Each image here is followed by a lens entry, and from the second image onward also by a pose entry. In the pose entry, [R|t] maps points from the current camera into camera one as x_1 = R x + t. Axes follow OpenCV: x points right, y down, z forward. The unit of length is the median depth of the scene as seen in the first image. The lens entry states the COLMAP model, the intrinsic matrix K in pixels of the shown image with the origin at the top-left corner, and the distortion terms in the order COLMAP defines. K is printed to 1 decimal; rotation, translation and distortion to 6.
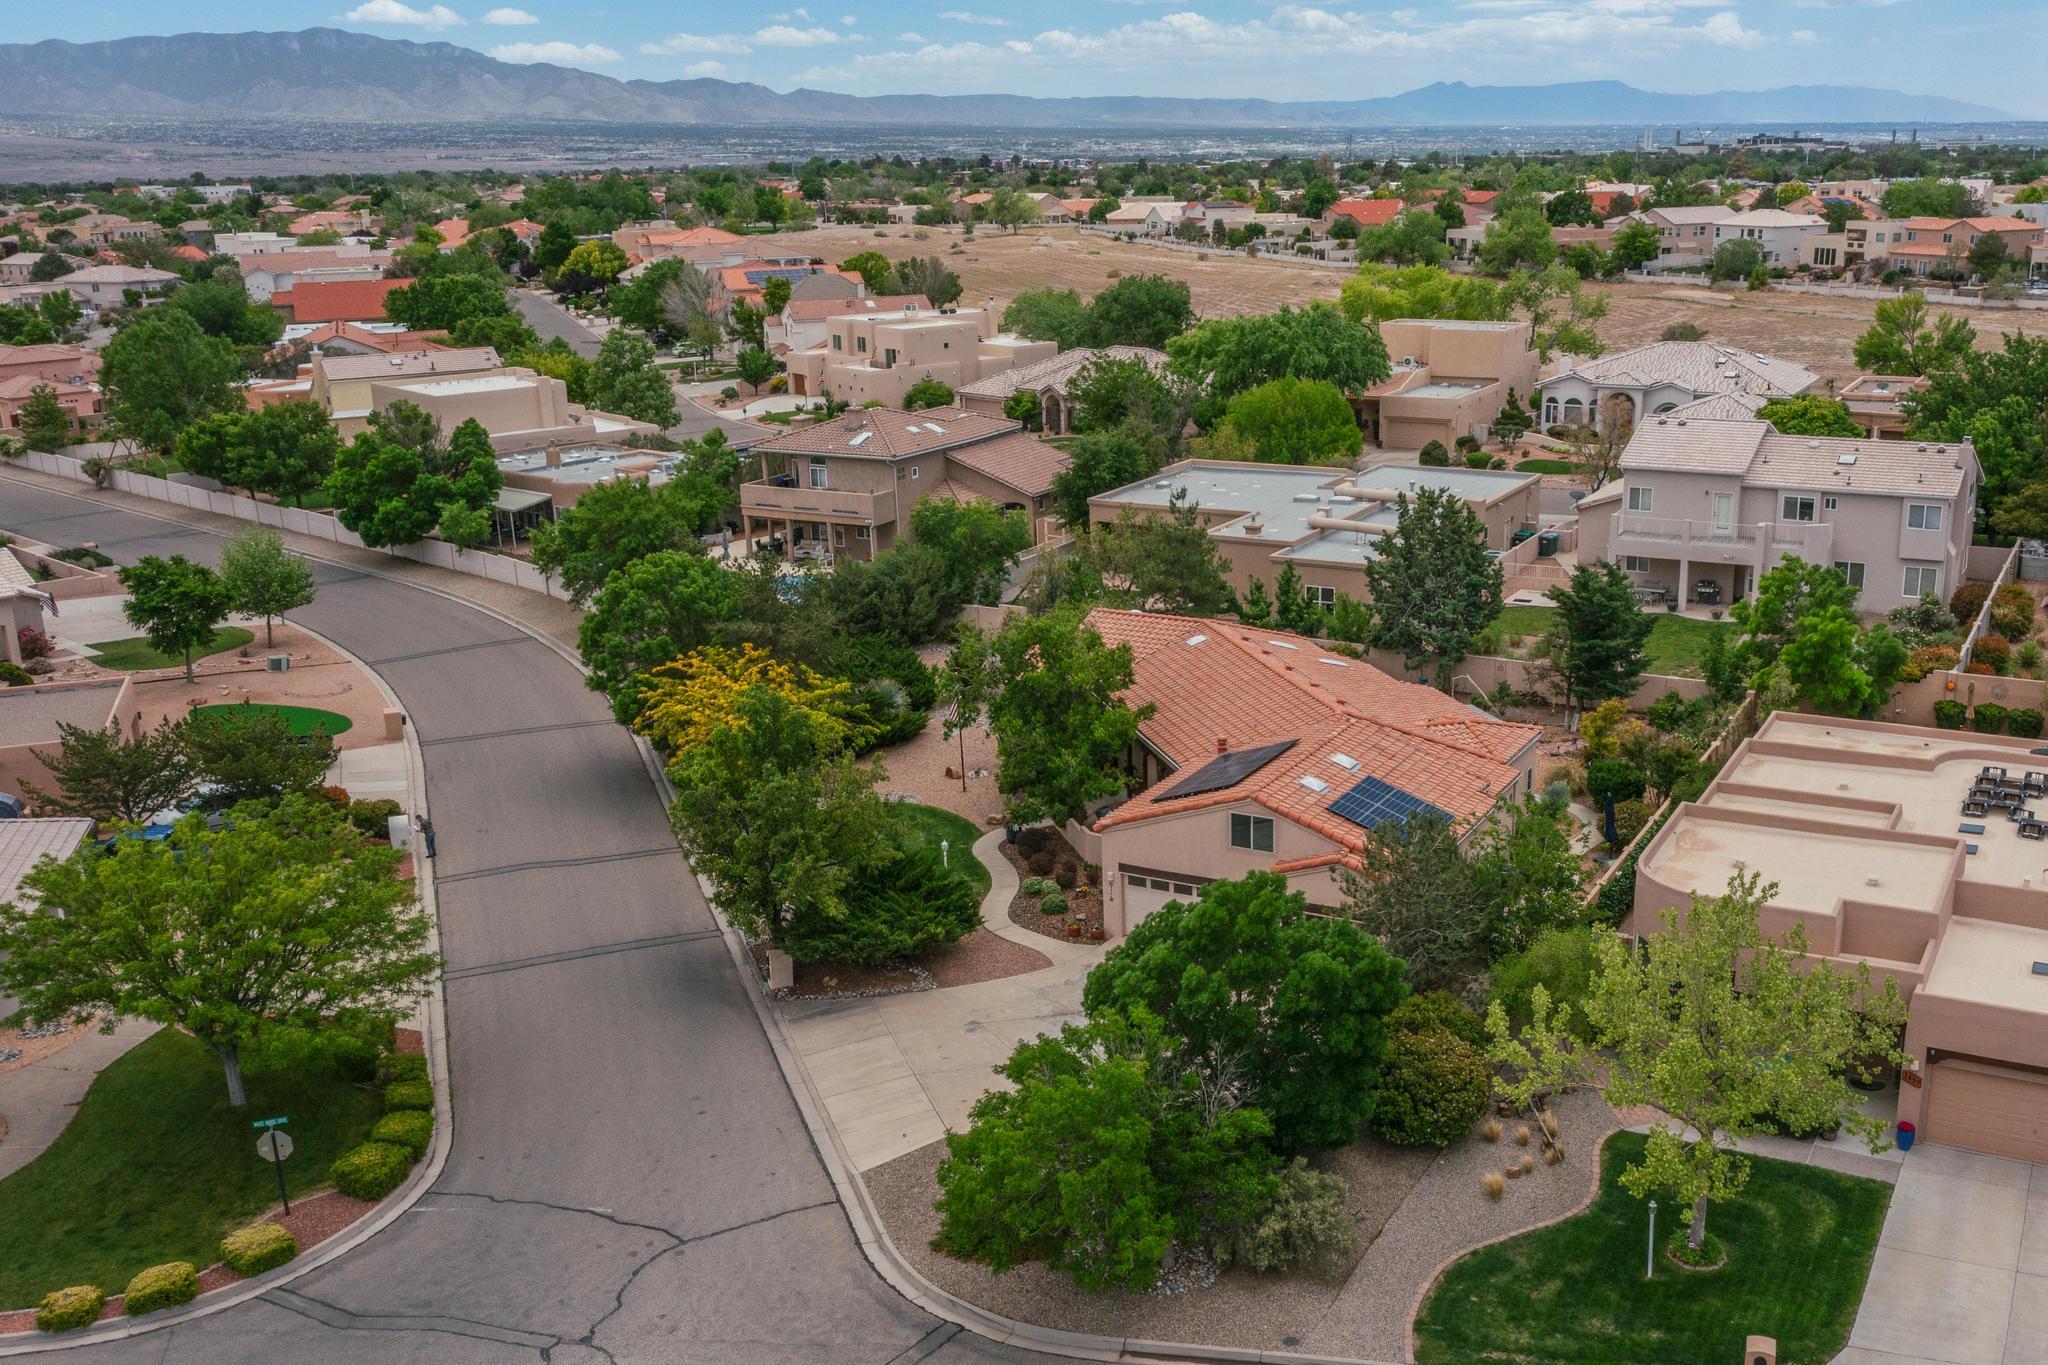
lens RADIAL K [[2042.4, 0, 1170.4], [0, 2042.4, 685.6], [0, 0, 1]] dist [-0.015933, -0.000902]
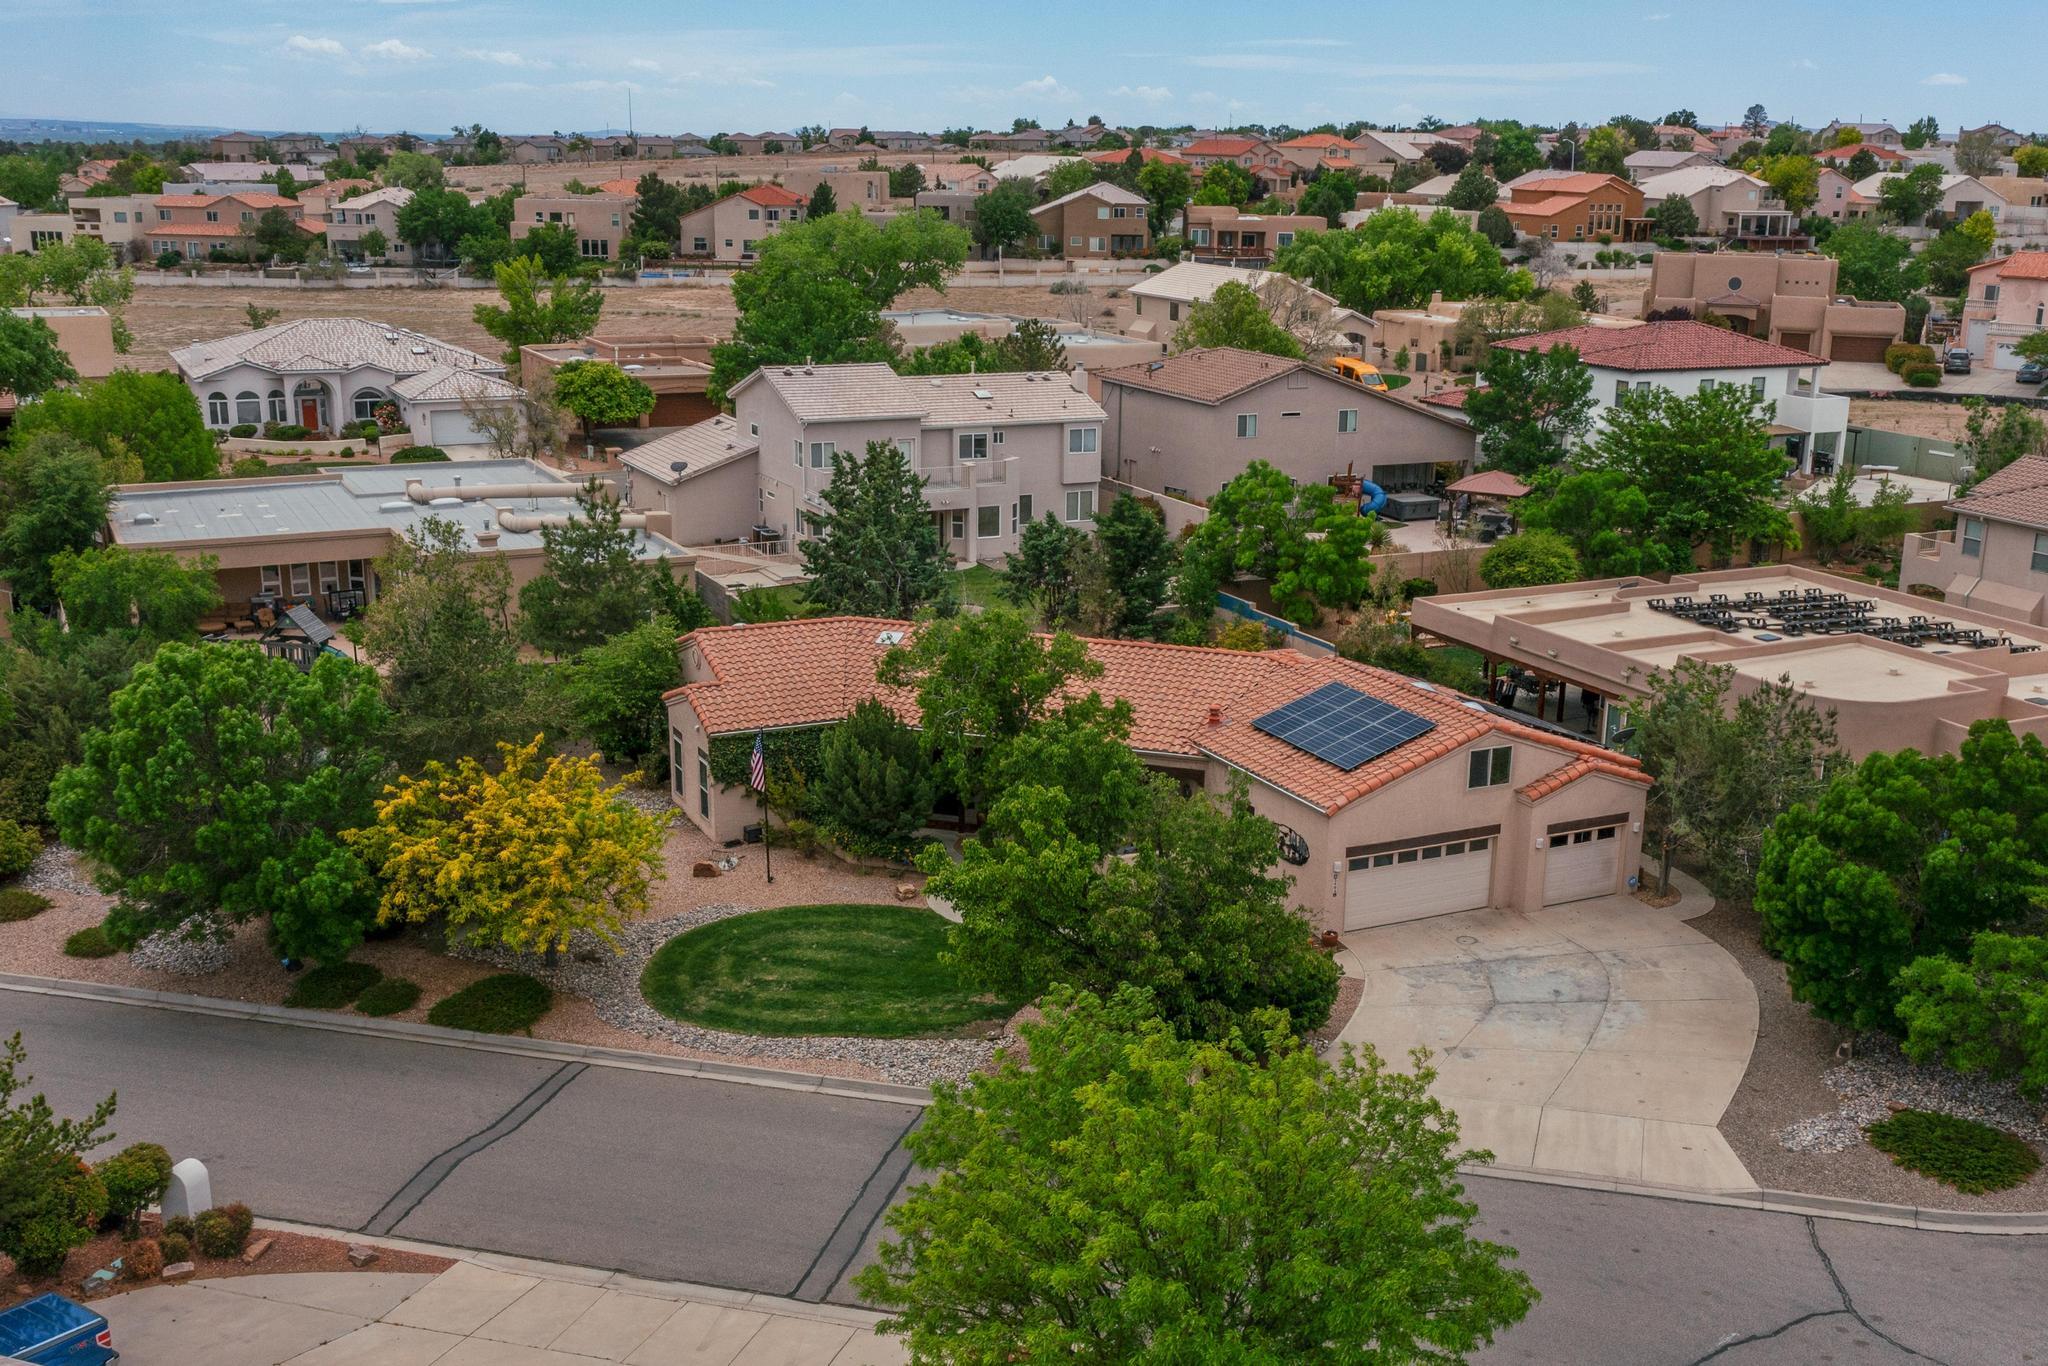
lens RADIAL K [[2194.3, 0, 1141.1], [0, 2194.3, 685.0], [0, 0, 1]] dist [-0.025763, 0.018687]
pose [[0.567162, -0.174589, 0.804889, -0.322829], [0.189096, 0.978771, 0.079061, -0.027471], [-0.801605, 0.107361, 0.588136, 0.213275]]
